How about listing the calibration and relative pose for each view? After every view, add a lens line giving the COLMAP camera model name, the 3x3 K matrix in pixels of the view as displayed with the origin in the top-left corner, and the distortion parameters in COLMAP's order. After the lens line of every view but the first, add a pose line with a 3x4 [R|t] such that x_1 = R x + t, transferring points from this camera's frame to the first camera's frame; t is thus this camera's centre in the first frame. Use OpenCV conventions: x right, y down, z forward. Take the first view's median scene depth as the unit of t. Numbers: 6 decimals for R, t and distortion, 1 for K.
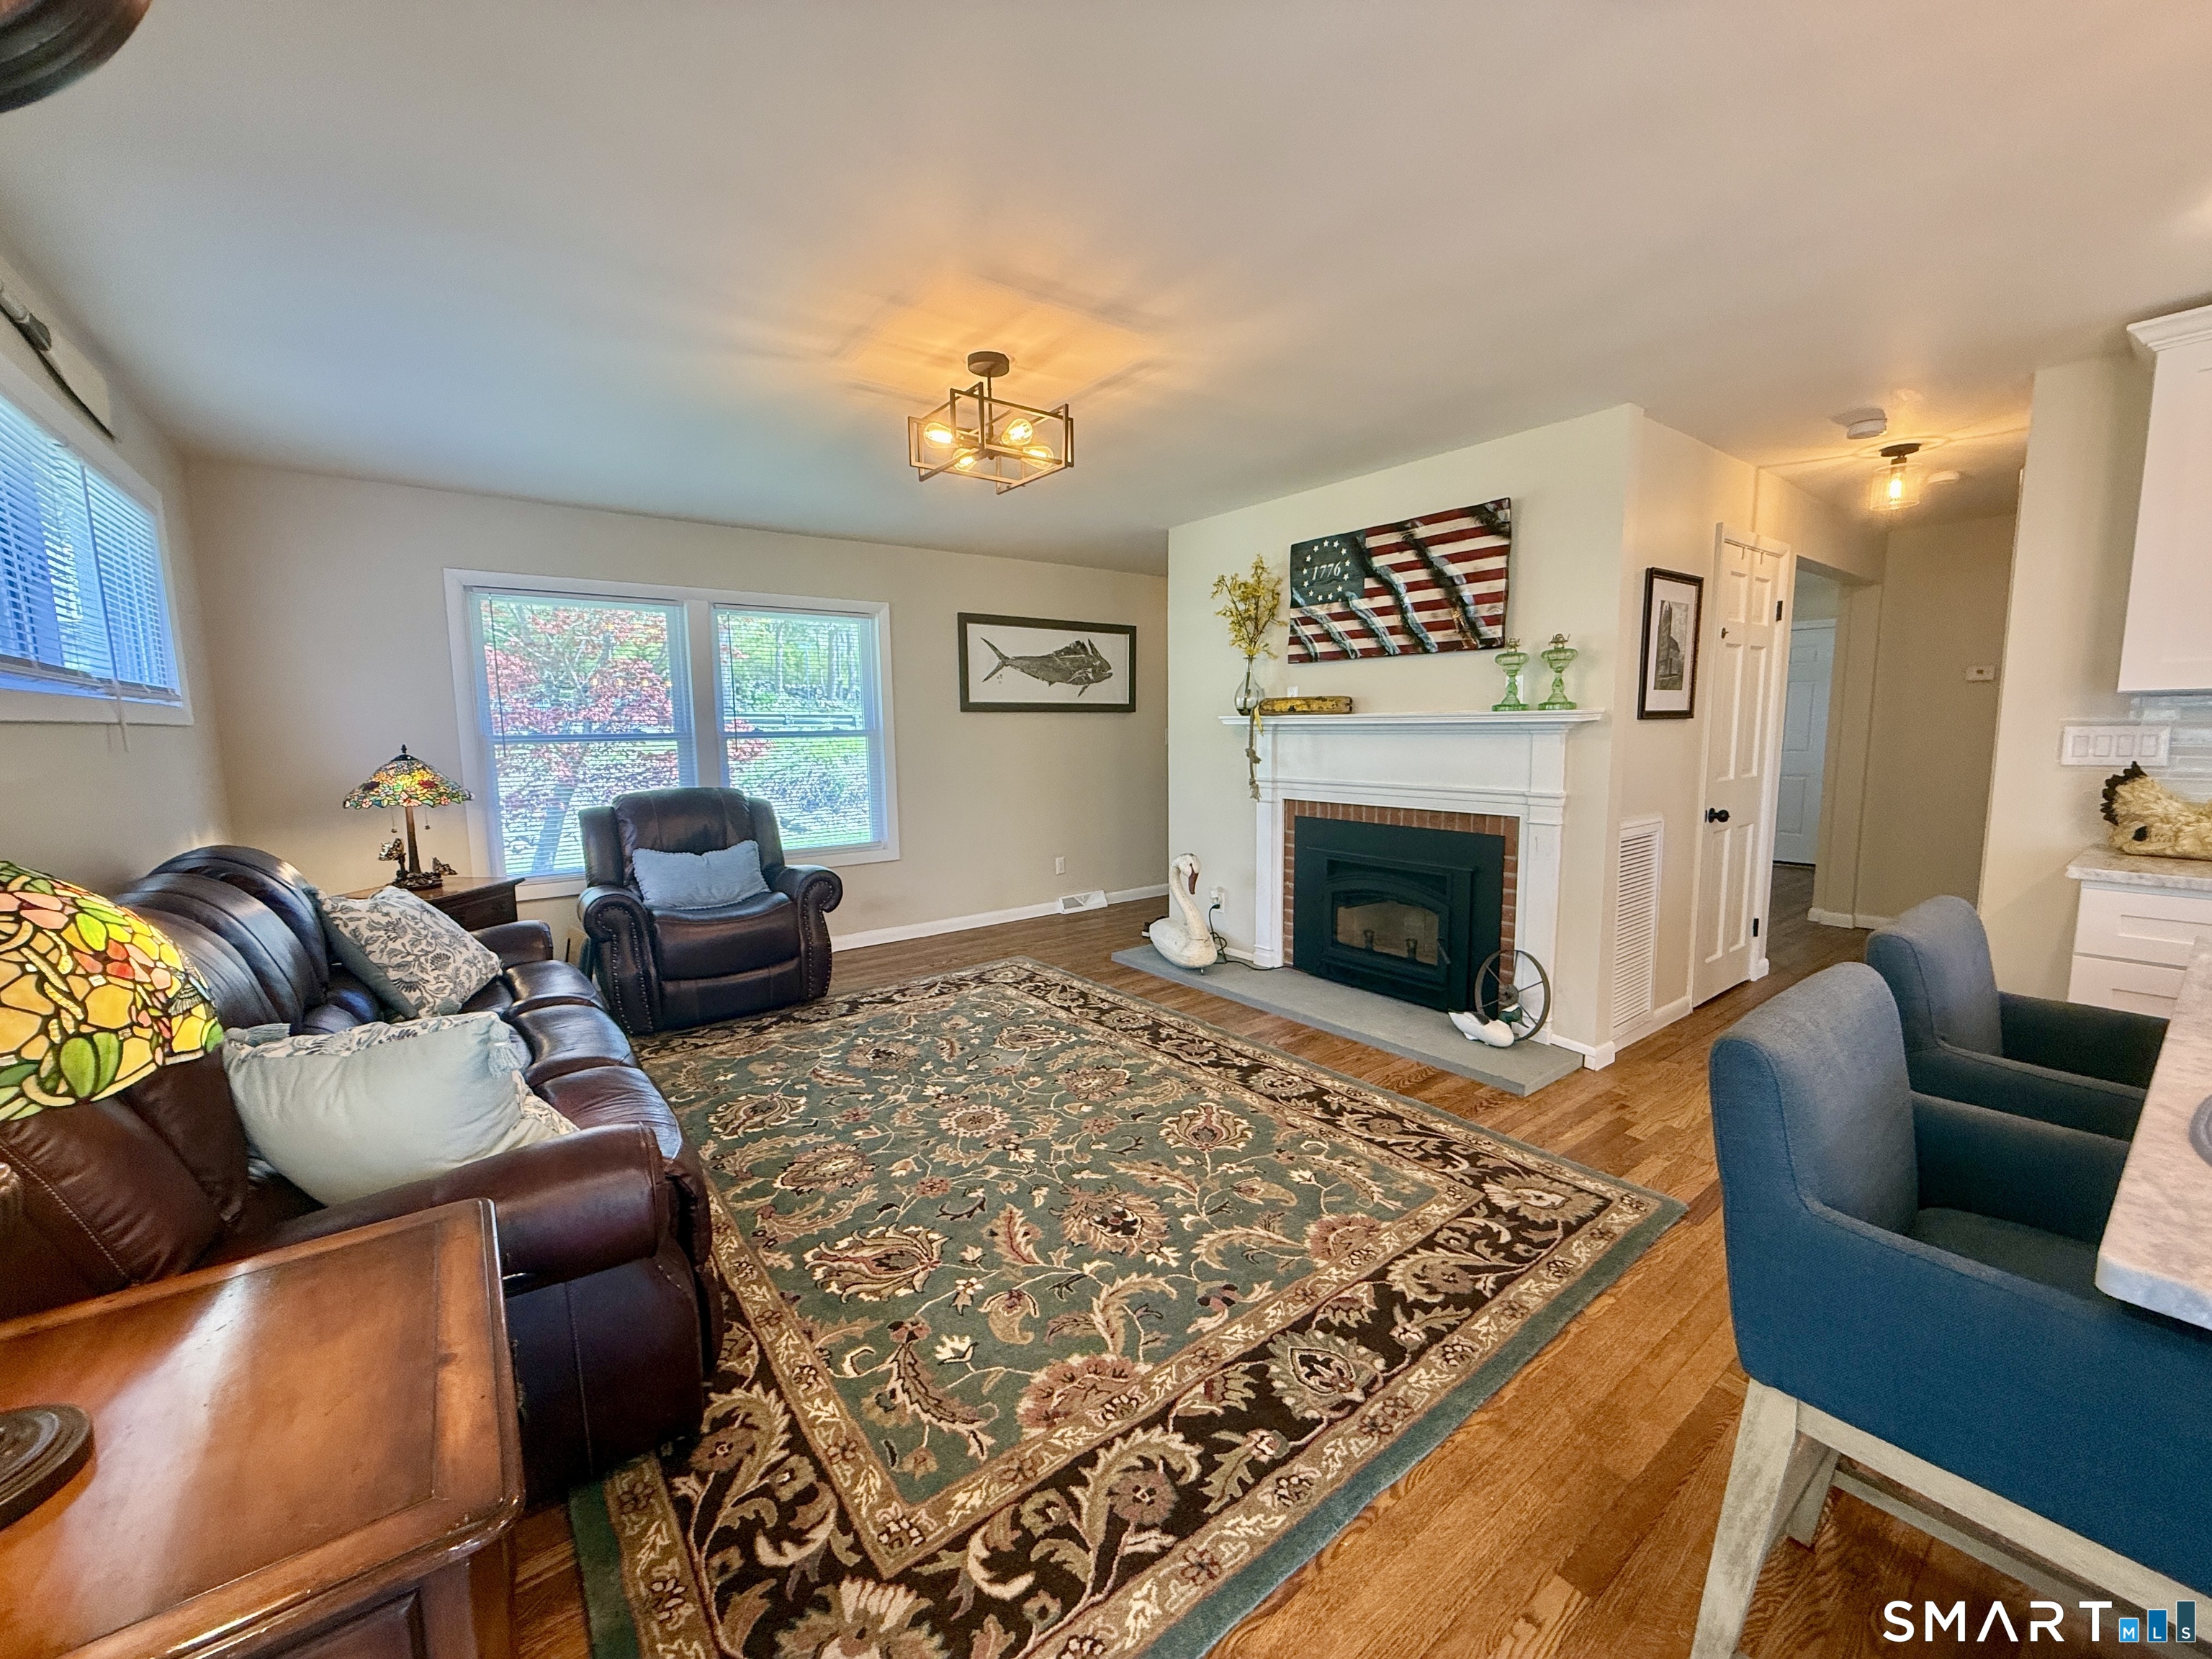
lens RADIAL K [[878.7, 0, 1098.6], [0, 878.7, 826.3], [0, 0, 1]] dist [0.000168, -0.000475]
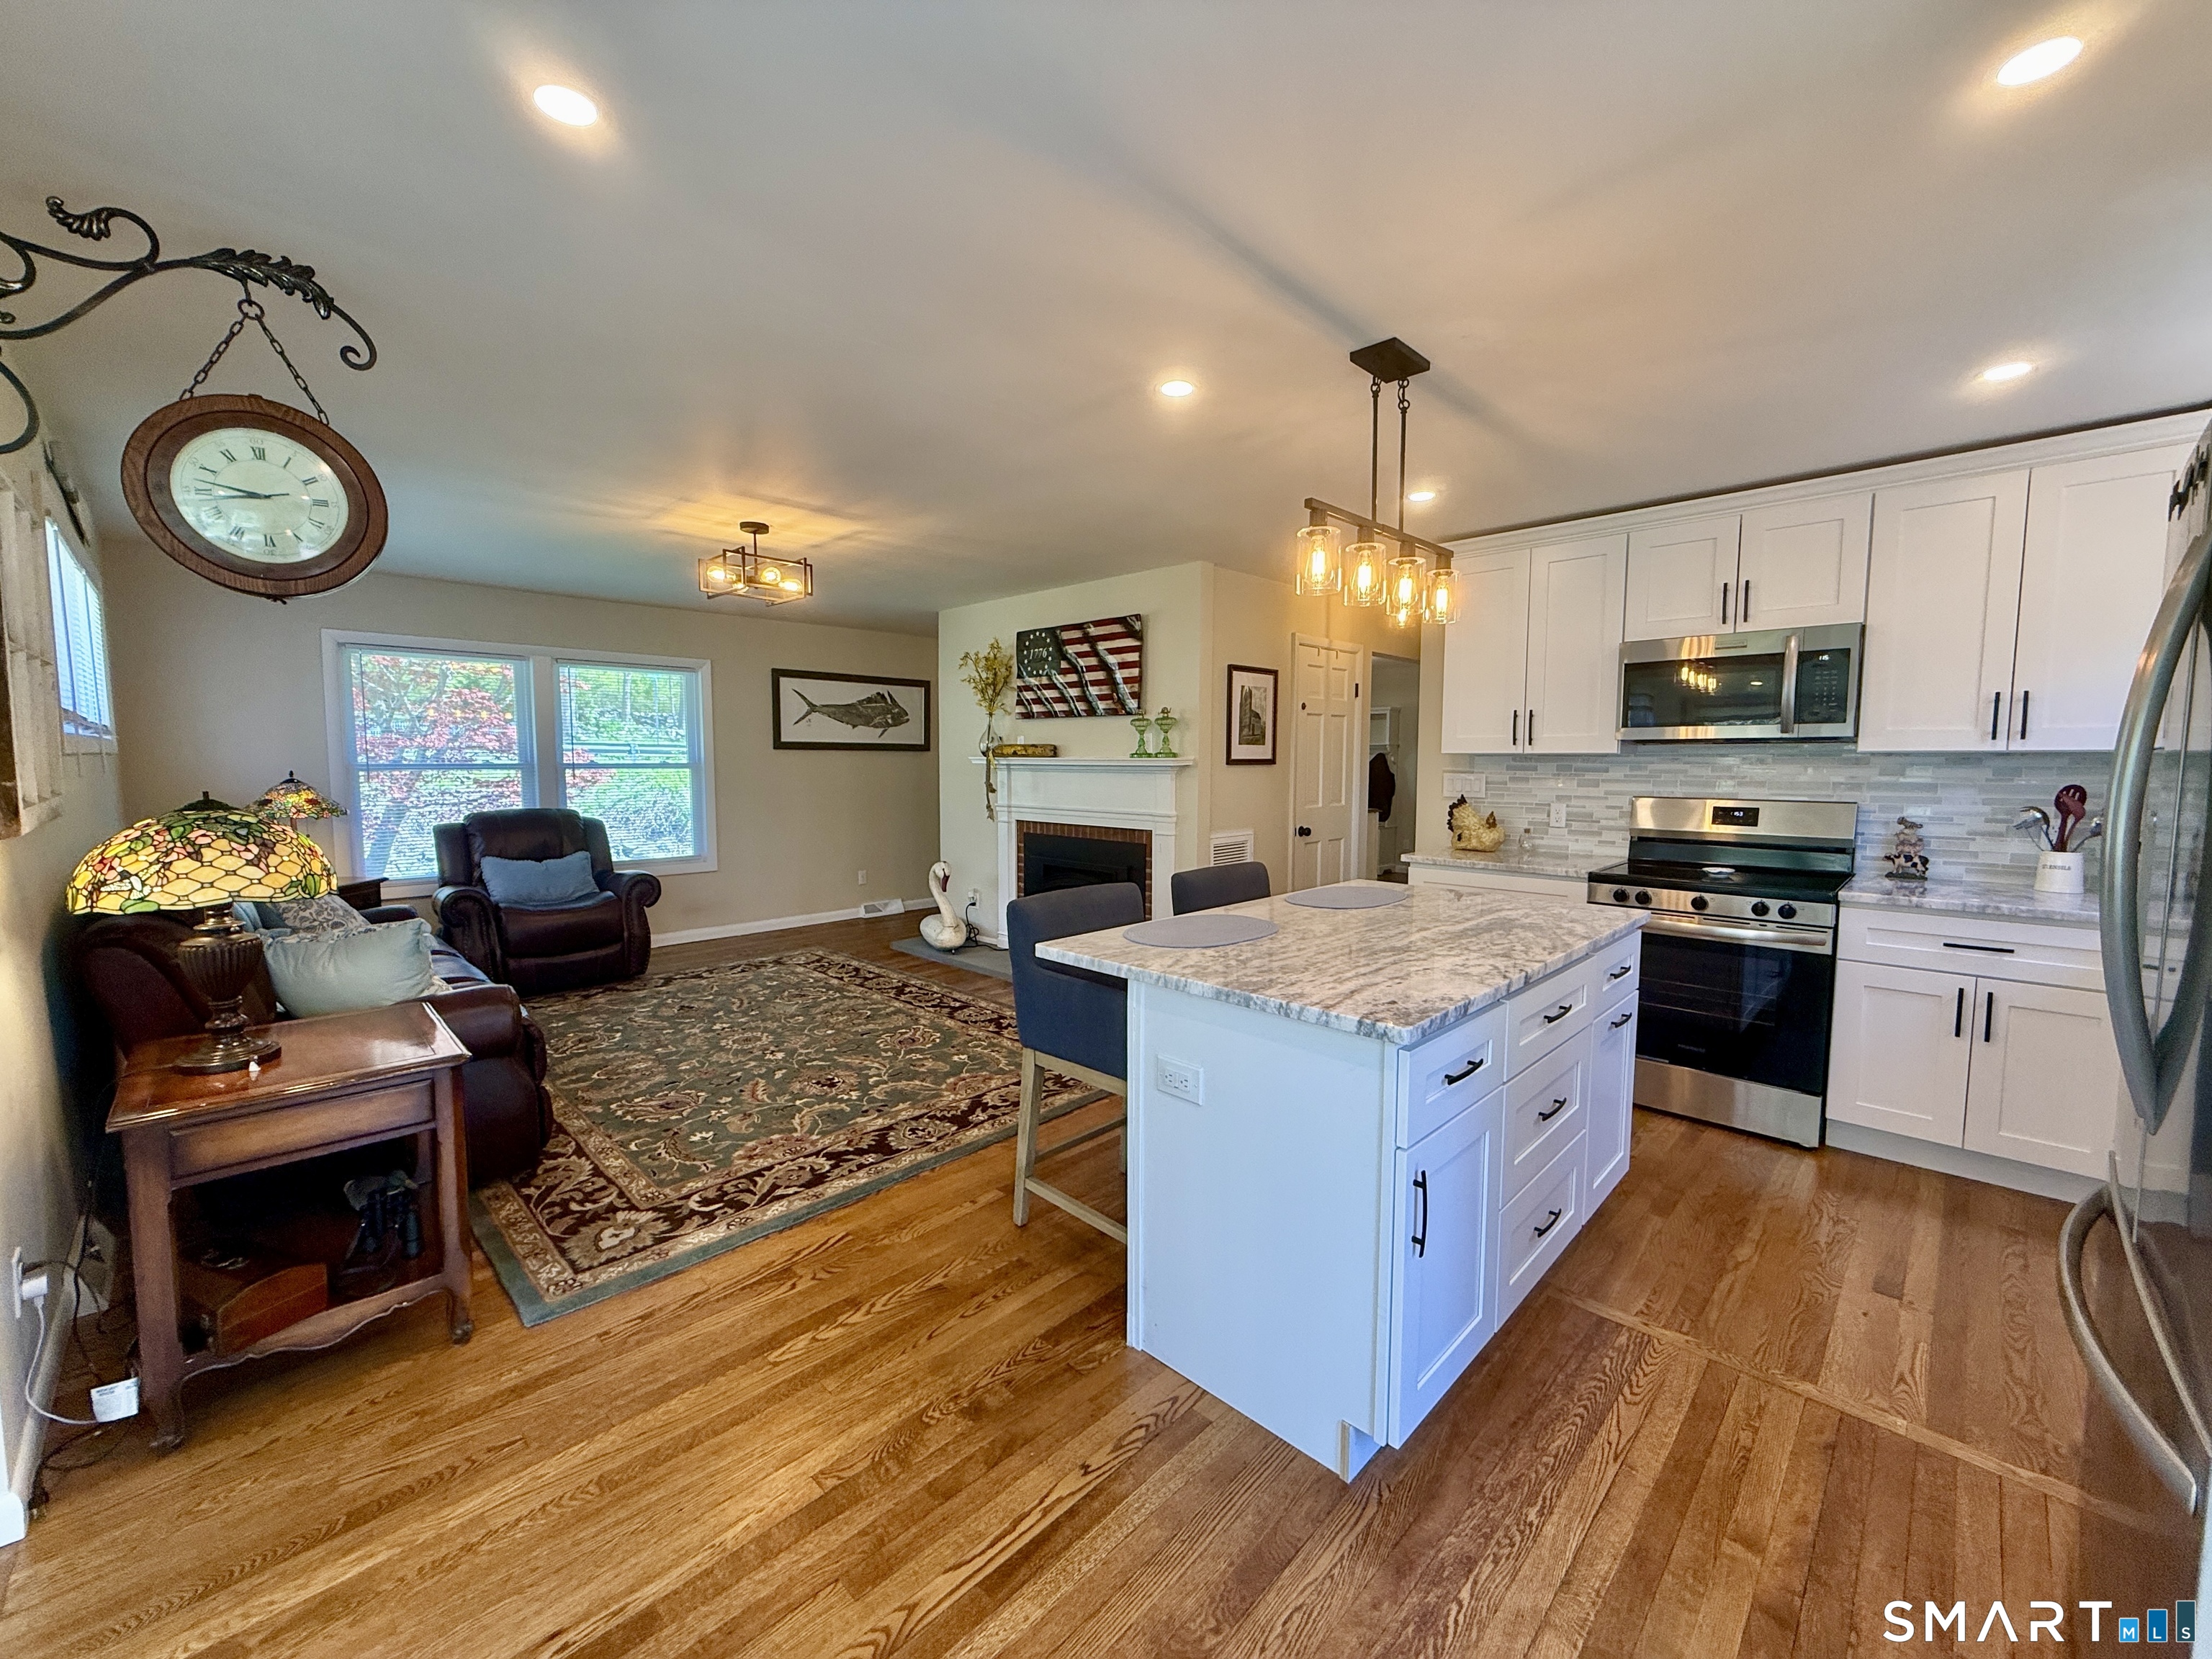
lens RADIAL K [[878.7, 0, 1099.2], [0, 878.7, 826.4], [0, 0, 1]] dist [0.000168, -0.000475]
pose [[0.989464, 0.004425, 0.144712, 0.189858], [0.001208, 0.999246, -0.038817, 0.040464], [-0.144775, 0.038583, 0.988712, -0.438603]]
